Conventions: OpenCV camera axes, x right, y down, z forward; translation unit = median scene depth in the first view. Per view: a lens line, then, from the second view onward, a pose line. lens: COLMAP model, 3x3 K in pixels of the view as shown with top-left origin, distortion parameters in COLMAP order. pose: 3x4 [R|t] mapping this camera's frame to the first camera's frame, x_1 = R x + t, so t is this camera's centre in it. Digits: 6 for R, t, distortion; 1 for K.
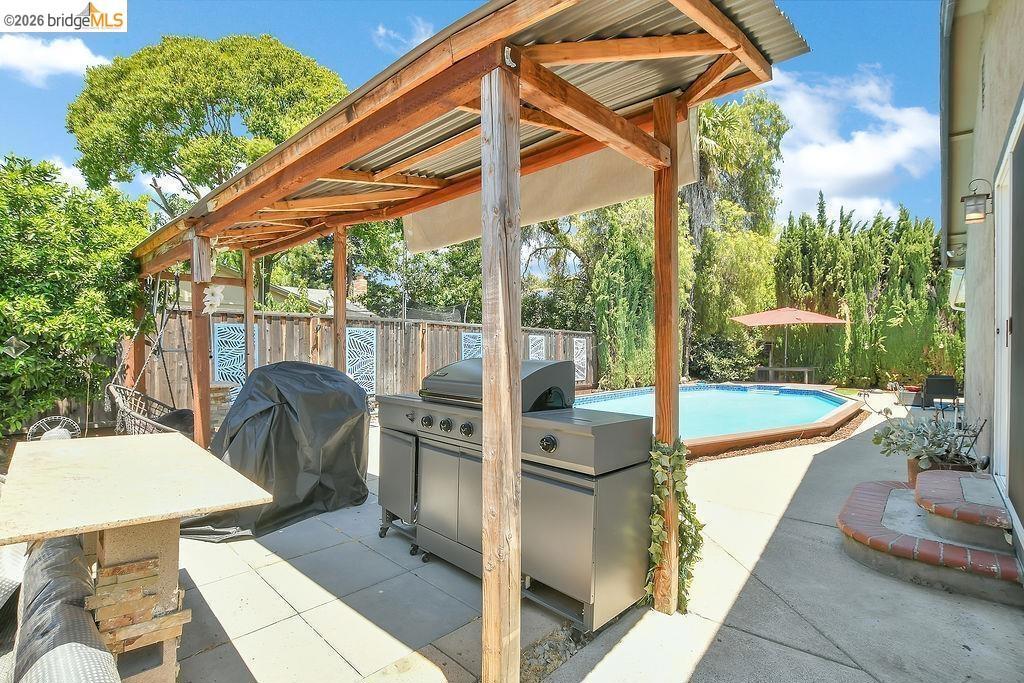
lens RADIAL K [[481.2, 0, 506.1], [0, 481.2, 344.2], [0, 0, 1]] dist [-0.014289, -0.002281]
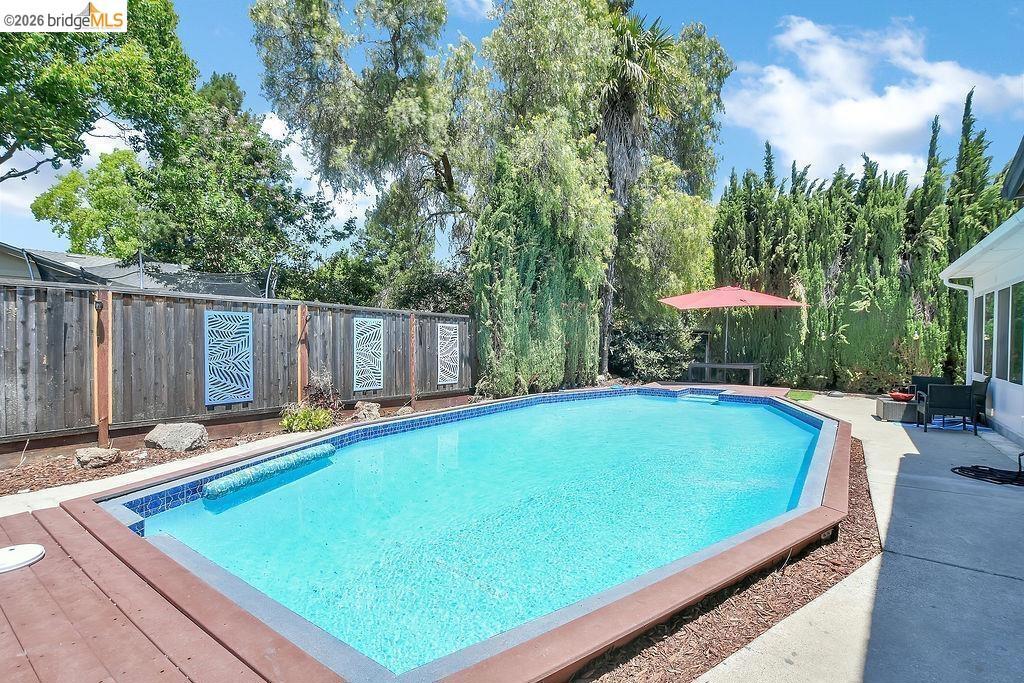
lens RADIAL K [[481.2, 0, 506.9], [0, 481.2, 343.2], [0, 0, 1]] dist [-0.014289, -0.002281]
pose [[0.993720, 0.002257, 0.111868, 0.147854], [-0.004599, 0.999776, 0.020682, 0.001000], [-0.111797, -0.021066, 0.993508, 0.274378]]
